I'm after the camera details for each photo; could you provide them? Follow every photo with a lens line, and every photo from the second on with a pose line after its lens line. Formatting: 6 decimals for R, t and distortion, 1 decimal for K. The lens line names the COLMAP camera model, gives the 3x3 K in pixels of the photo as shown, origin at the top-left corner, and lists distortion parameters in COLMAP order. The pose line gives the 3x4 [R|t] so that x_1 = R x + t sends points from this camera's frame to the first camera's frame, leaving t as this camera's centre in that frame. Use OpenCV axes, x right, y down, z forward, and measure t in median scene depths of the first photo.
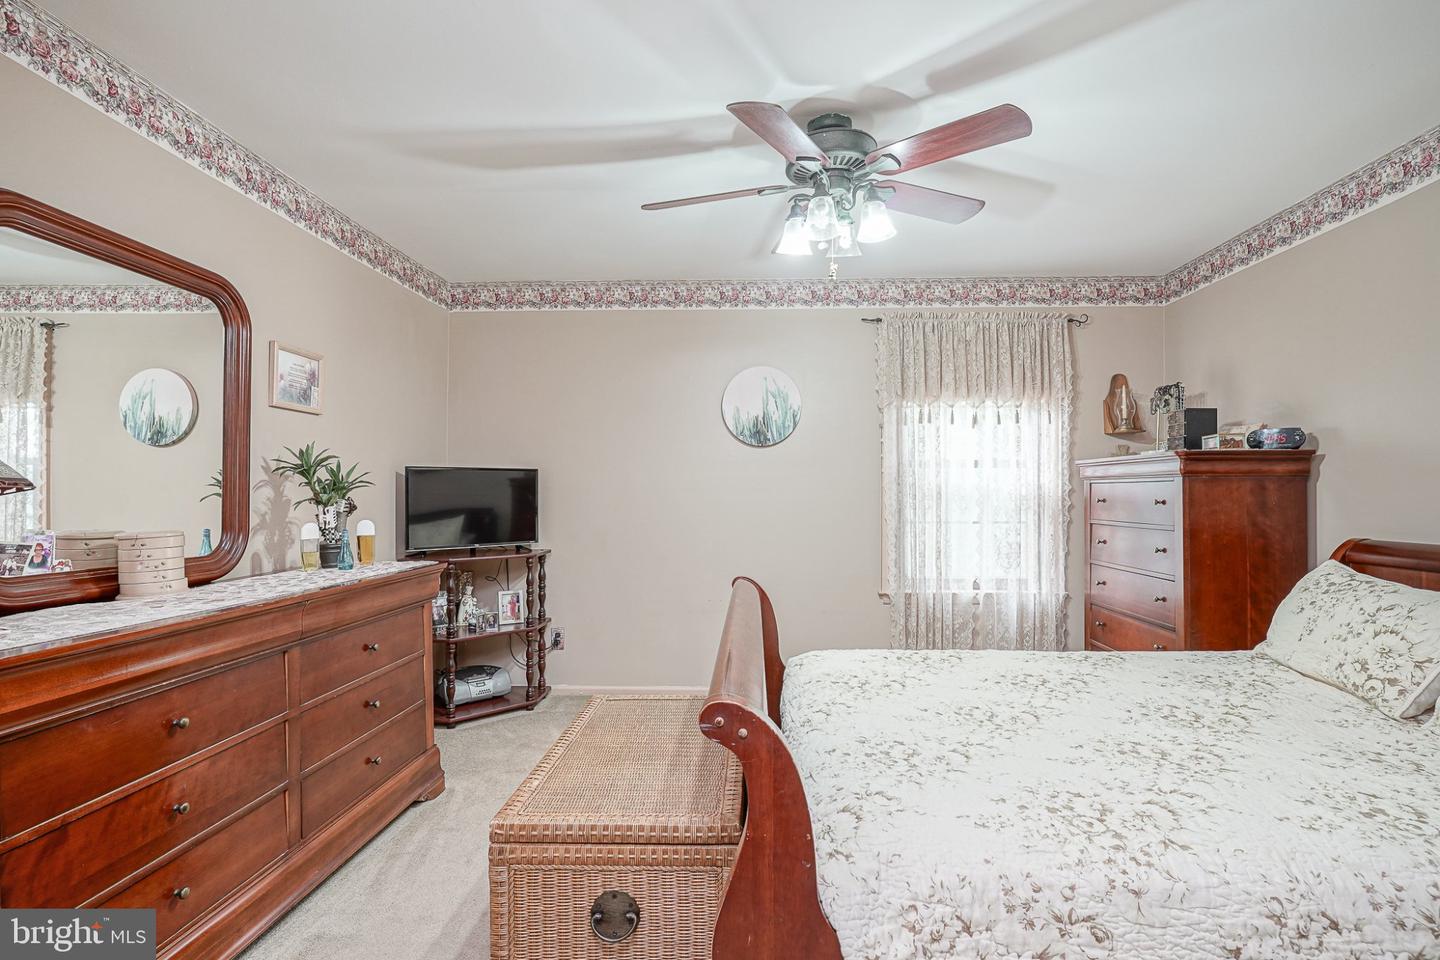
lens RADIAL K [[709.9, 0, 724.0], [0, 709.9, 484.9], [0, 0, 1]] dist [-0.011191, 0.007559]
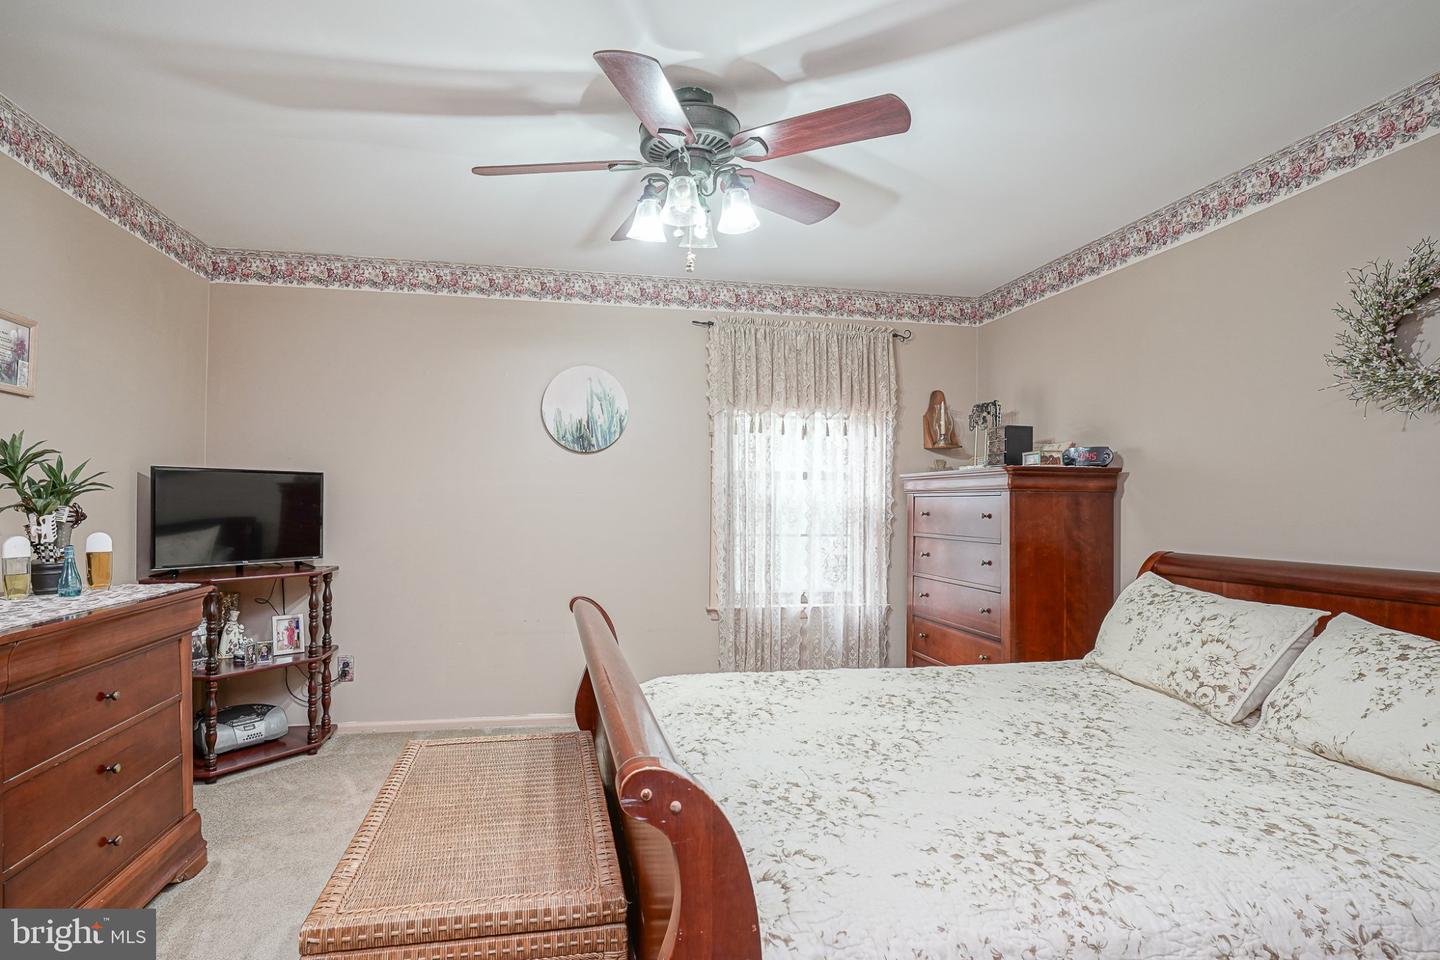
lens RADIAL K [[725.6, 0, 671.3], [0, 725.6, 497.9], [0, 0, 1]] dist [-0.009438, 0.005236]
pose [[0.976599, 0.011575, 0.214759, -0.057345], [-0.012489, 0.999918, 0.002898, 0.000899], [-0.214707, -0.005512, 0.976663, 0.077580]]
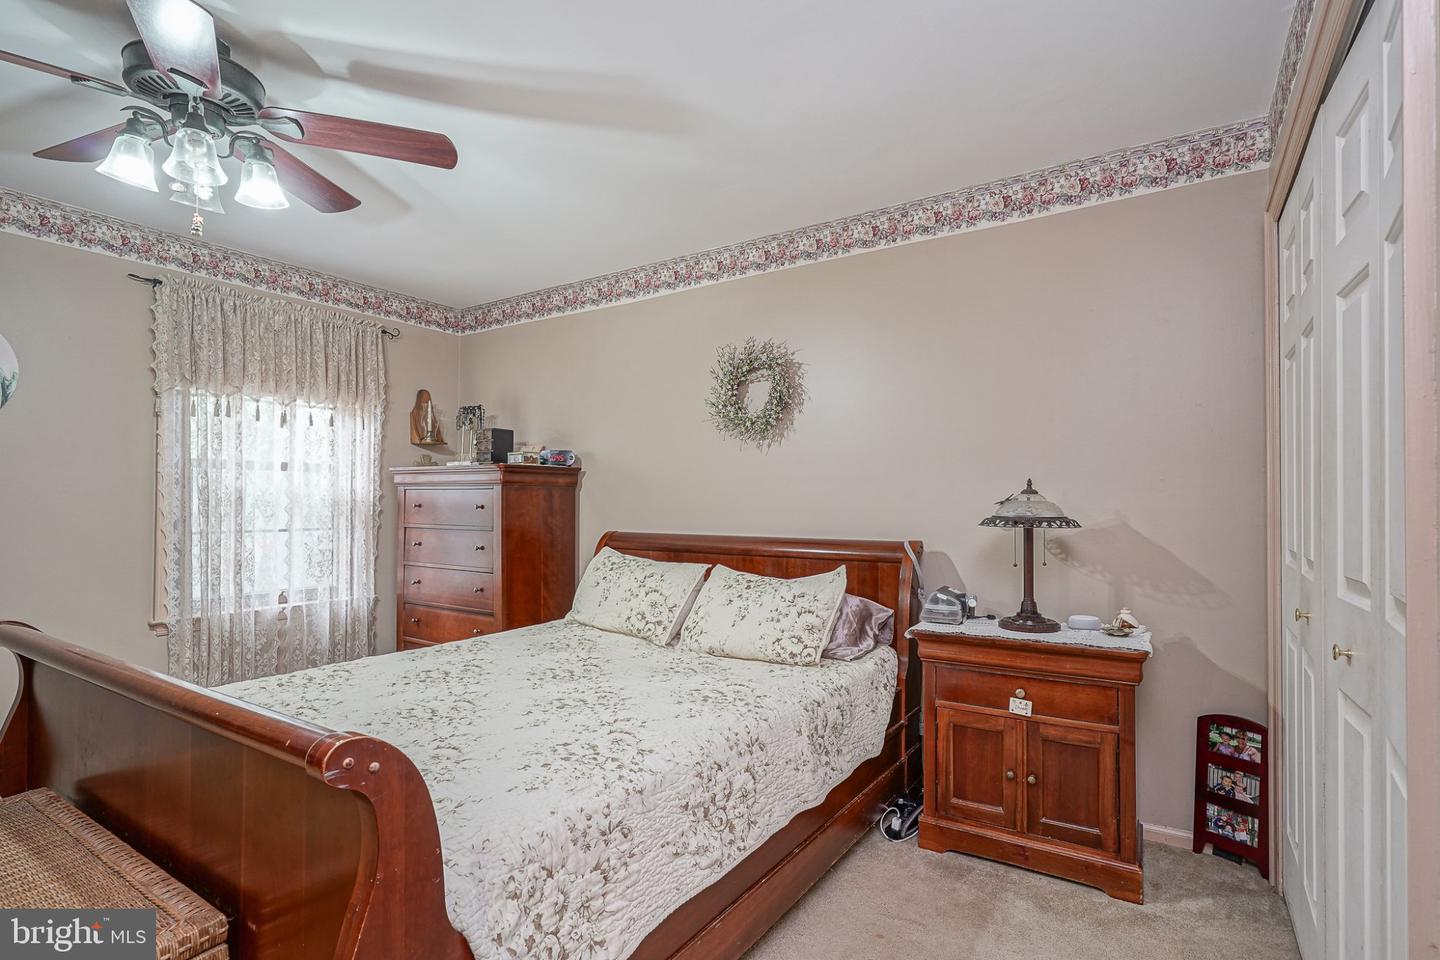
lens RADIAL K [[708.5, 0, 724.3], [0, 708.5, 487.4], [0, 0, 1]] dist [-0.008776, 0.005903]
pose [[0.510207, 0.016737, 0.859889, -0.192530], [-0.014158, 0.999839, -0.011060, -0.000718], [-0.859935, -0.006532, 0.510362, 0.059068]]
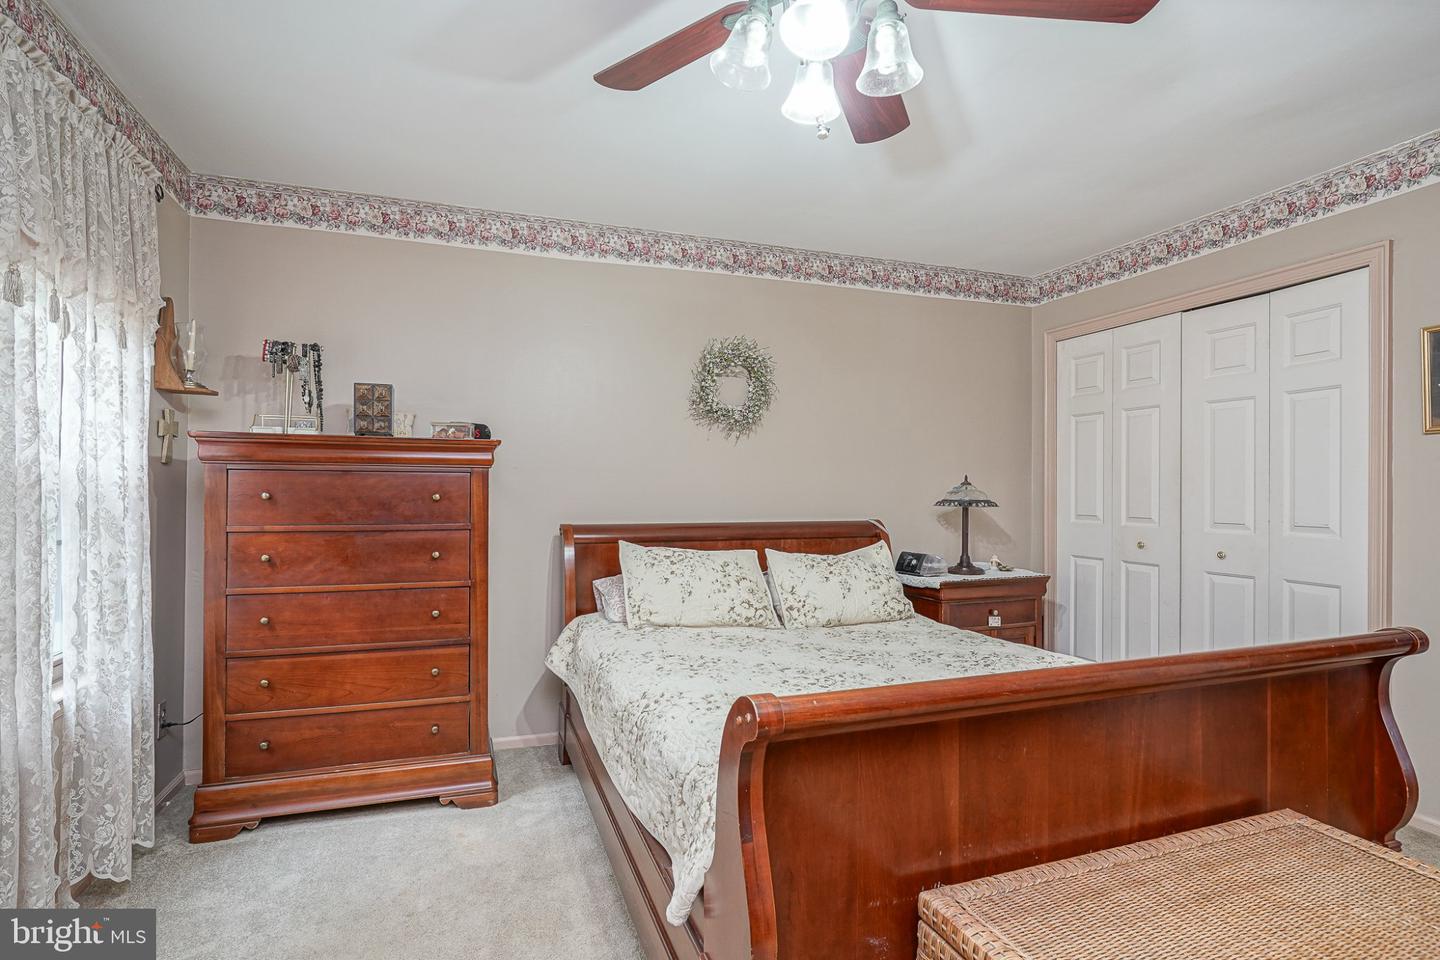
lens RADIAL K [[708.5, 0, 724.3], [0, 708.5, 487.4], [0, 0, 1]] dist [-0.008776, 0.005903]
pose [[-0.381173, 0.004448, 0.924493, -0.297812], [-0.016122, 0.999804, -0.011457, 0.018374], [-0.924363, -0.019271, -0.381027, 1.050123]]
